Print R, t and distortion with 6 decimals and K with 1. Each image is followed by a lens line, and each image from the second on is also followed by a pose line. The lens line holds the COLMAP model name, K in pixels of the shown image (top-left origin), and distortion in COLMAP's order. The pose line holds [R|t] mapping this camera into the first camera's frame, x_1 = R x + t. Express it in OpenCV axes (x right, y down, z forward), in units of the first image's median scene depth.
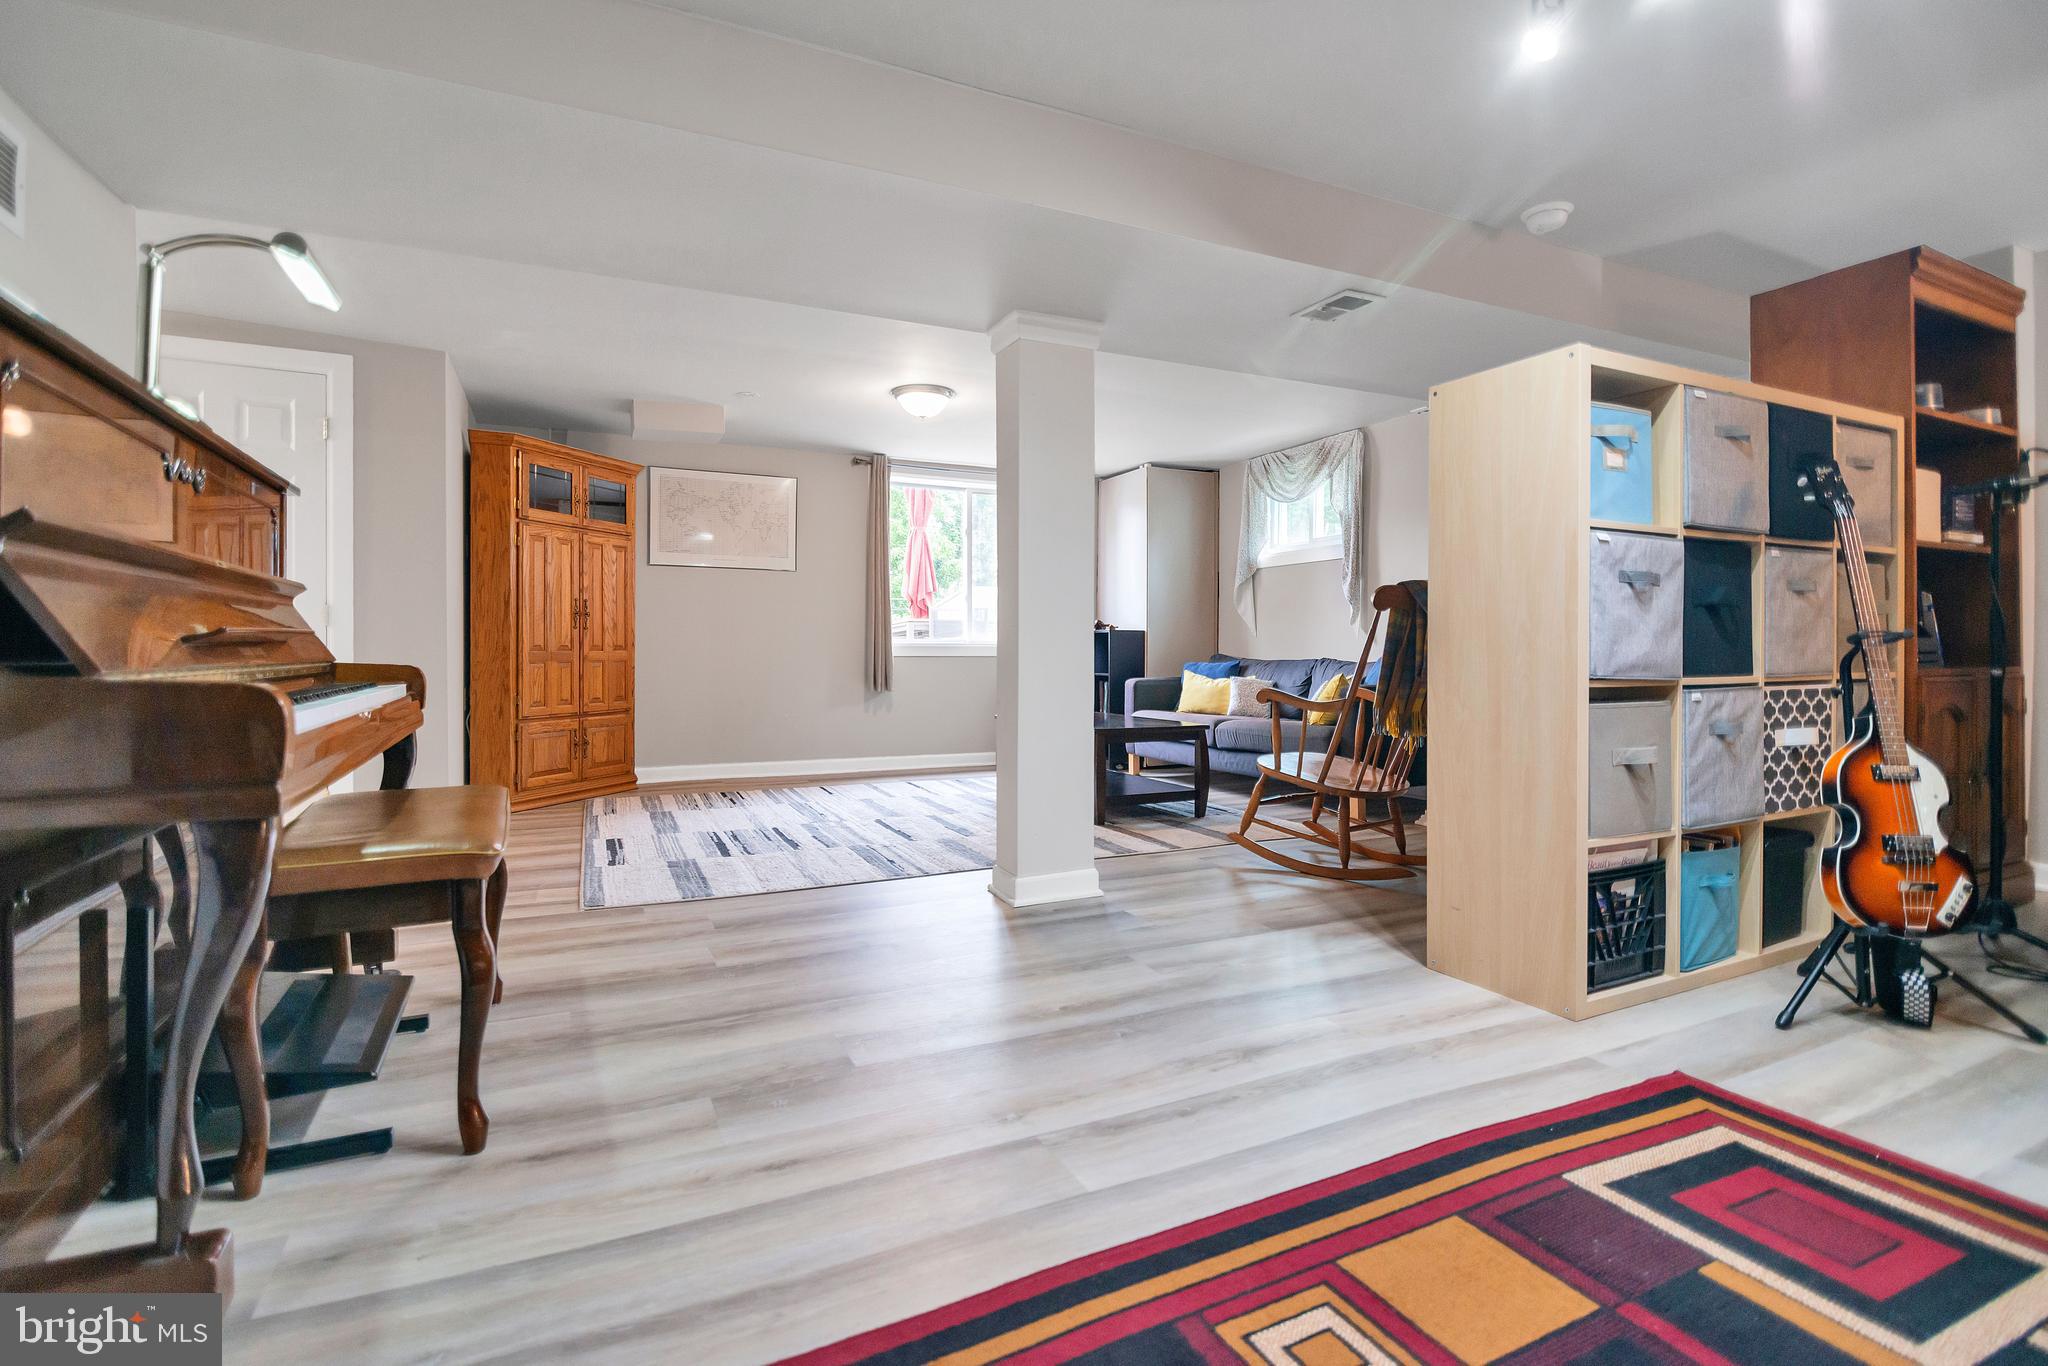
lens RADIAL K [[919.9, 0, 1013.0], [0, 919.9, 665.6], [0, 0, 1]] dist [-0.011732, -0.001339]
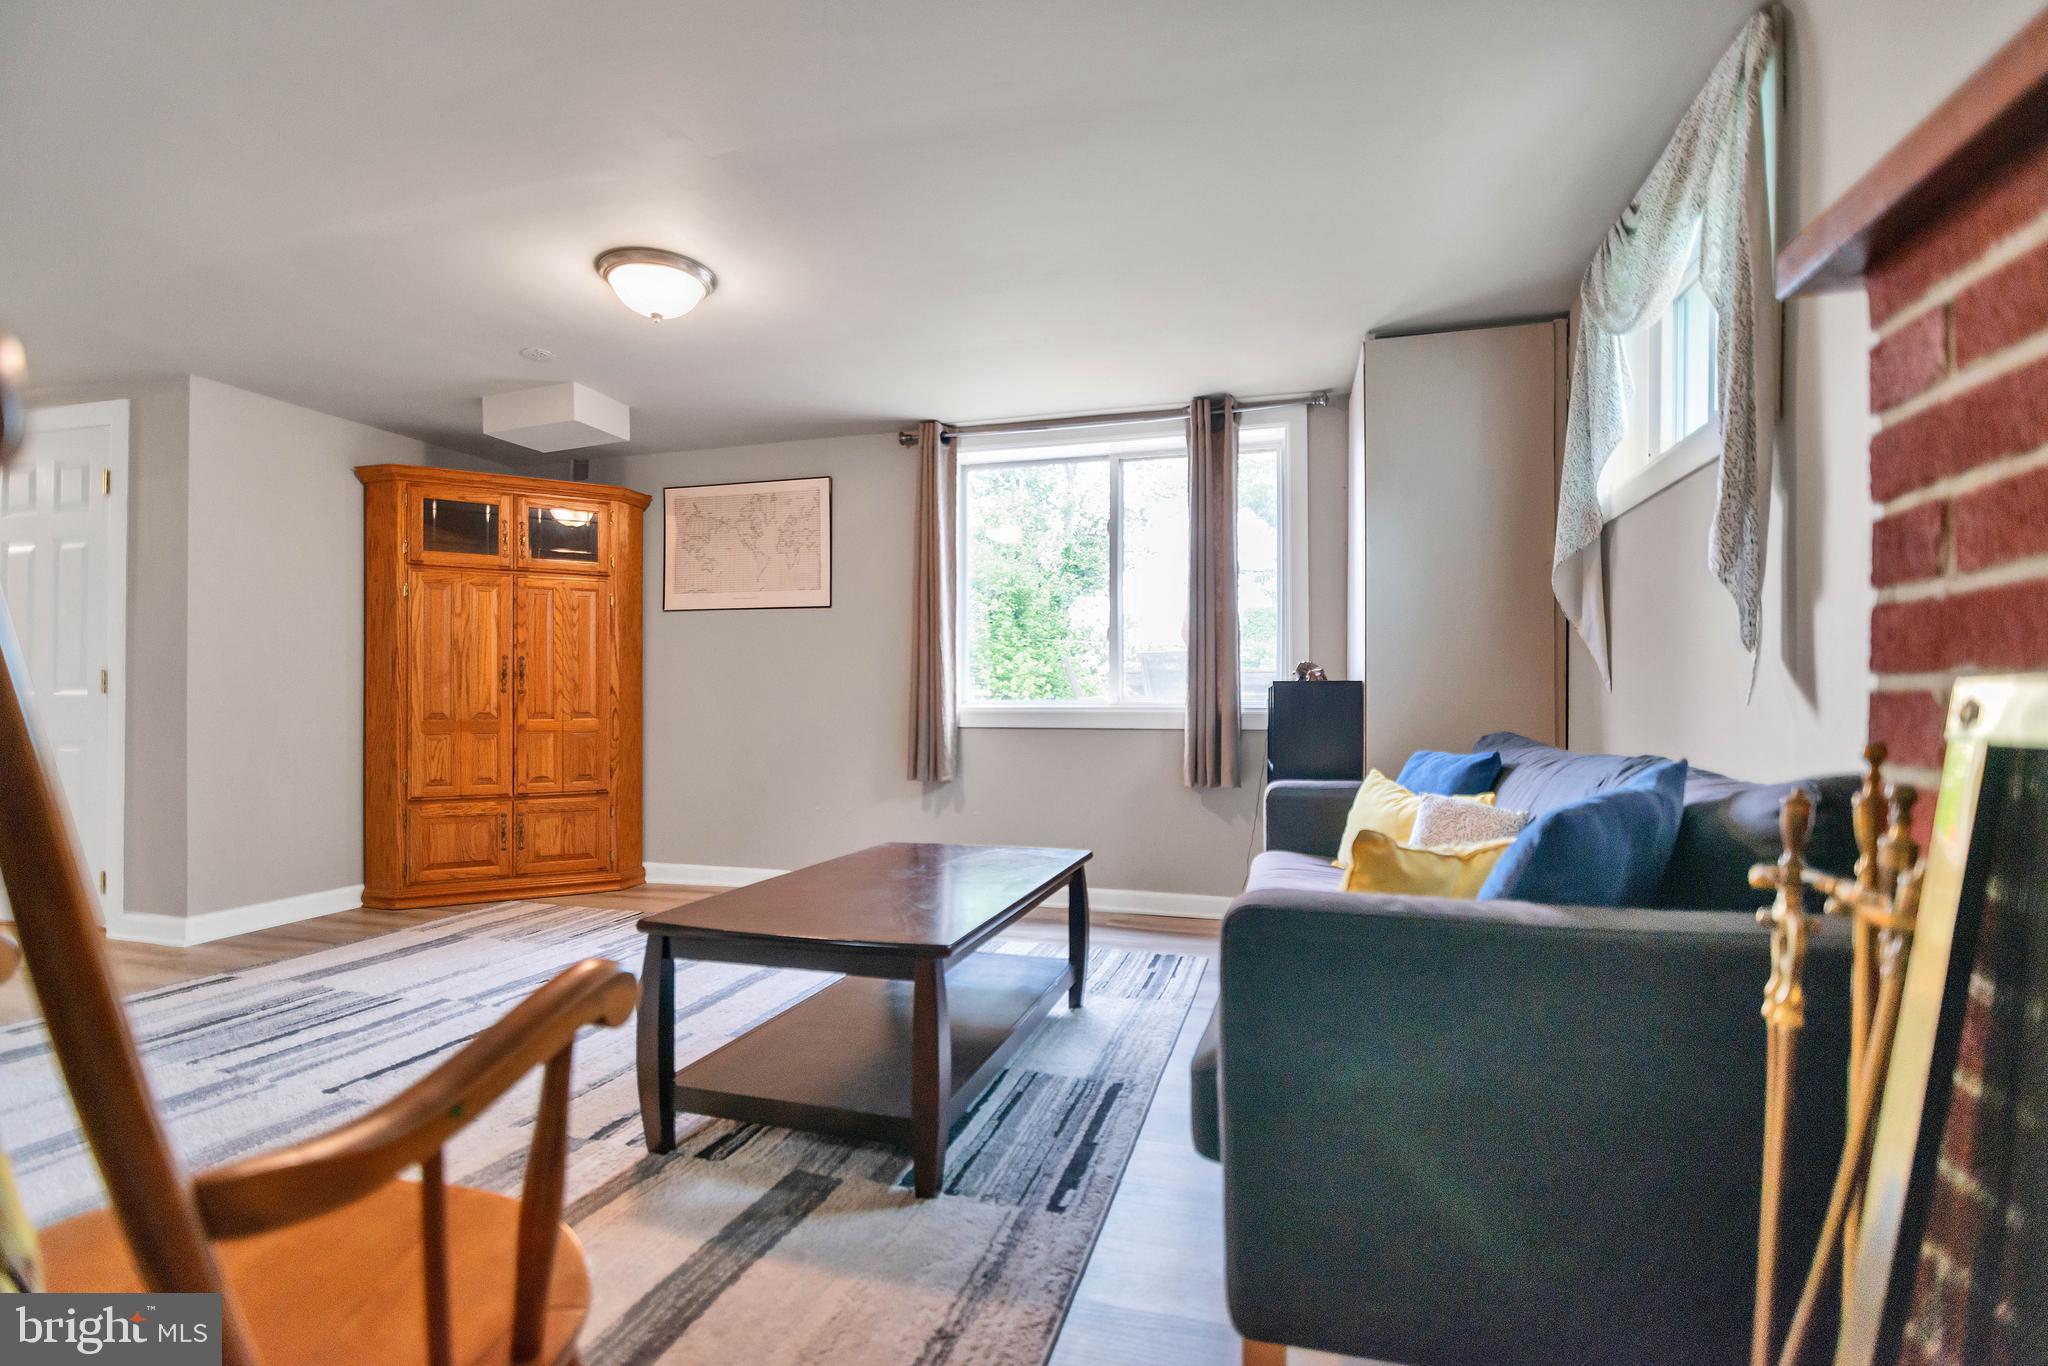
lens RADIAL K [[932.2, 0, 1020.0], [0, 932.2, 708.4], [0, 0, 1]] dist [-0.003203, -0.000946]
pose [[0.758290, 0.004570, -0.651902, 0.369813], [-0.009784, 0.999943, -0.004371, -0.023320], [0.651844, 0.009693, 0.758291, 0.582456]]
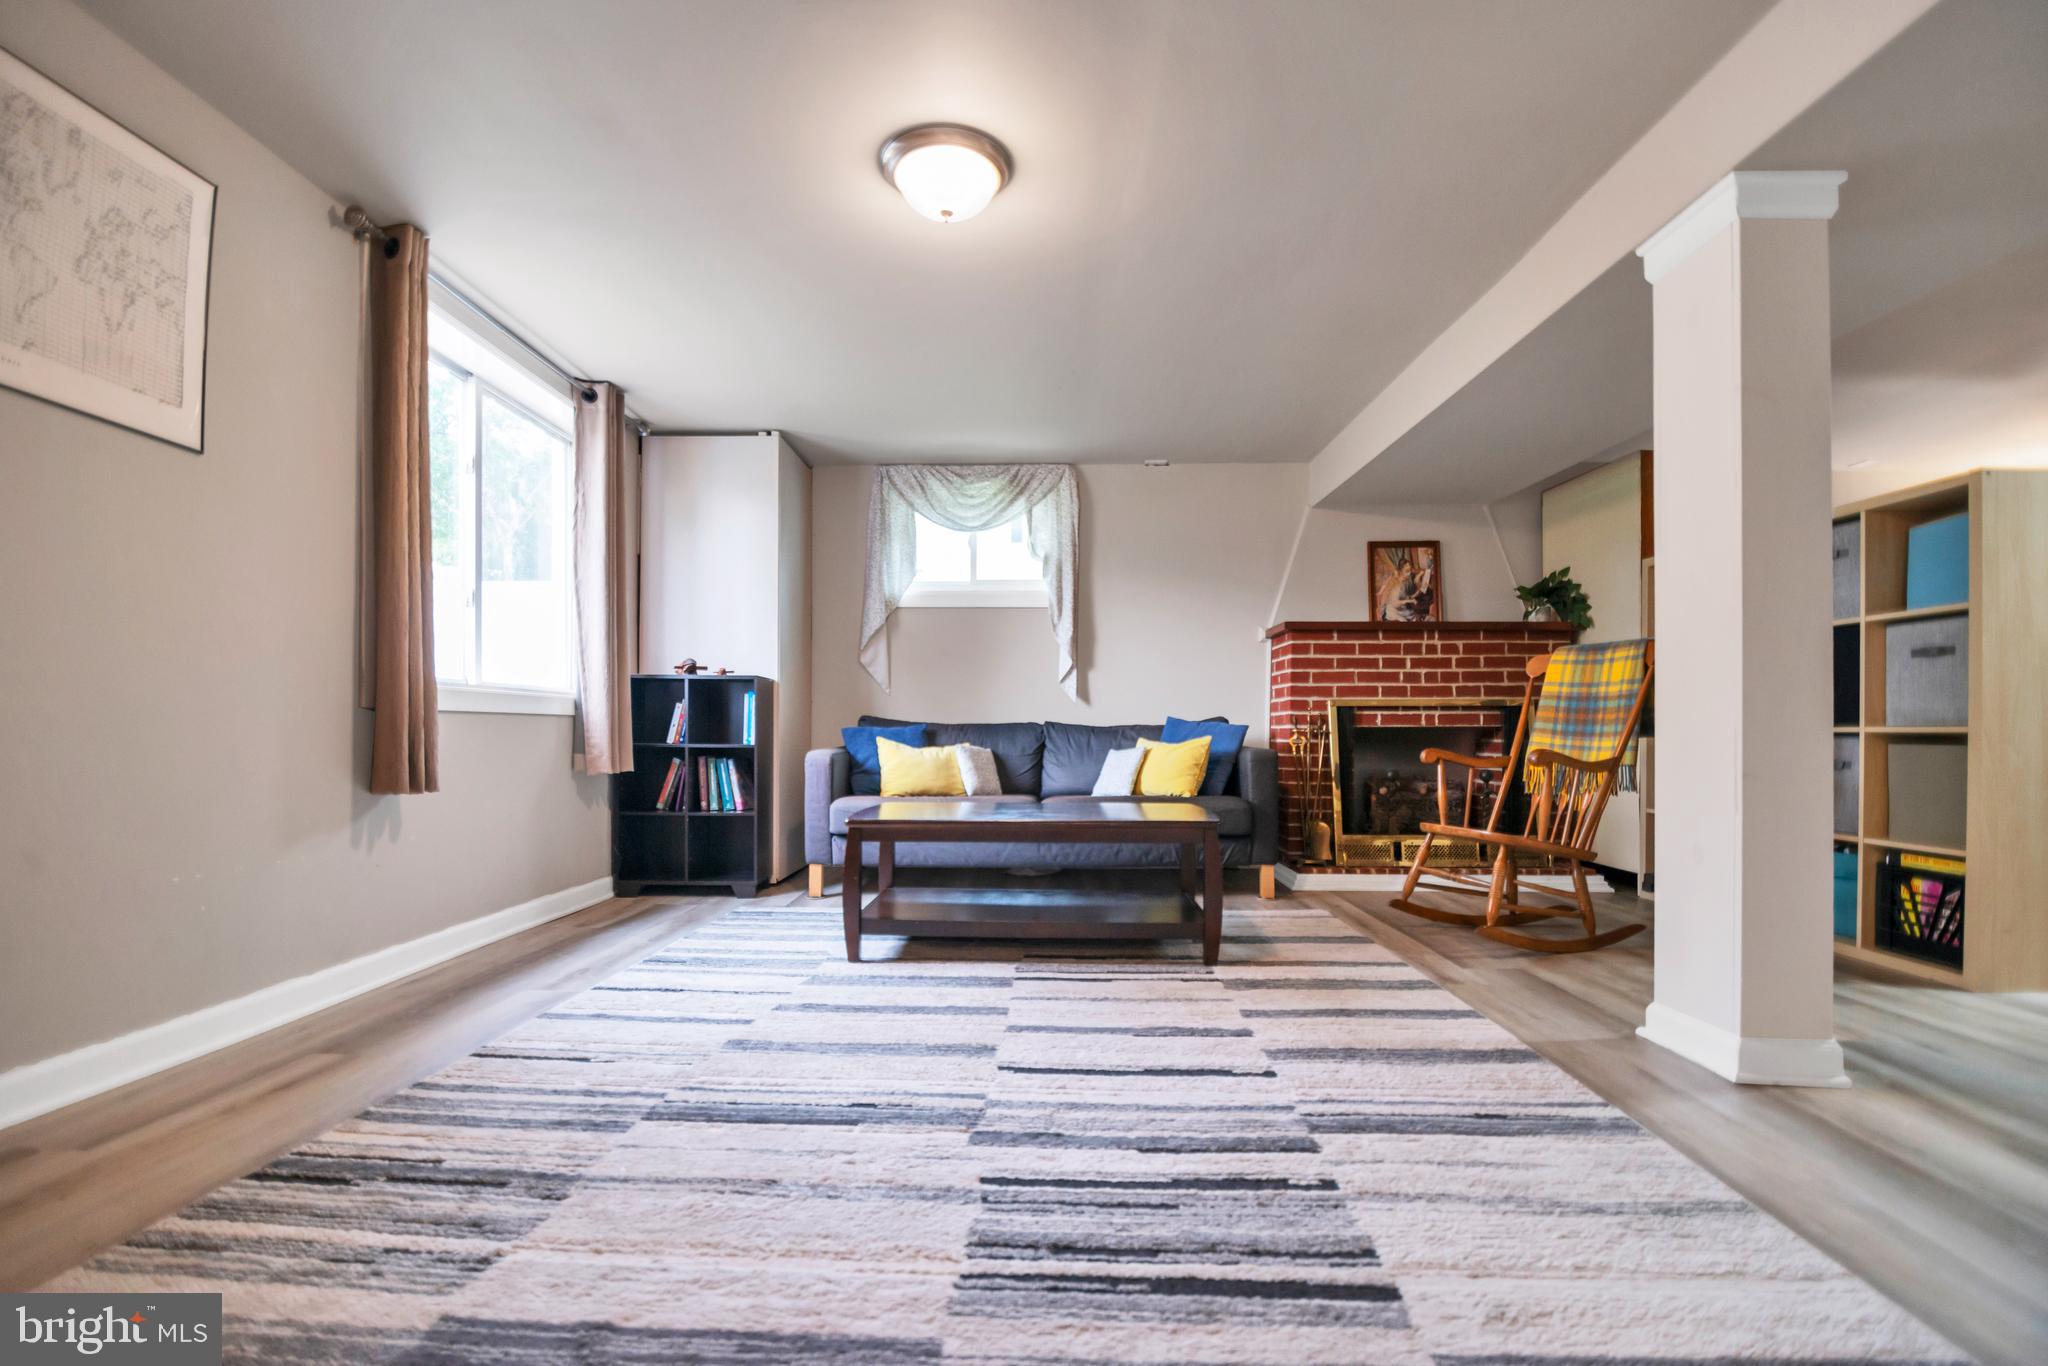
lens RADIAL K [[932.2, 0, 1020.0], [0, 932.2, 708.4], [0, 0, 1]] dist [-0.003203, -0.000946]
pose [[0.448510, 0.023427, 0.893471, -0.431456], [0.006670, 0.999541, -0.029556, 0.004983], [-0.893753, 0.019215, 0.448148, 0.611894]]
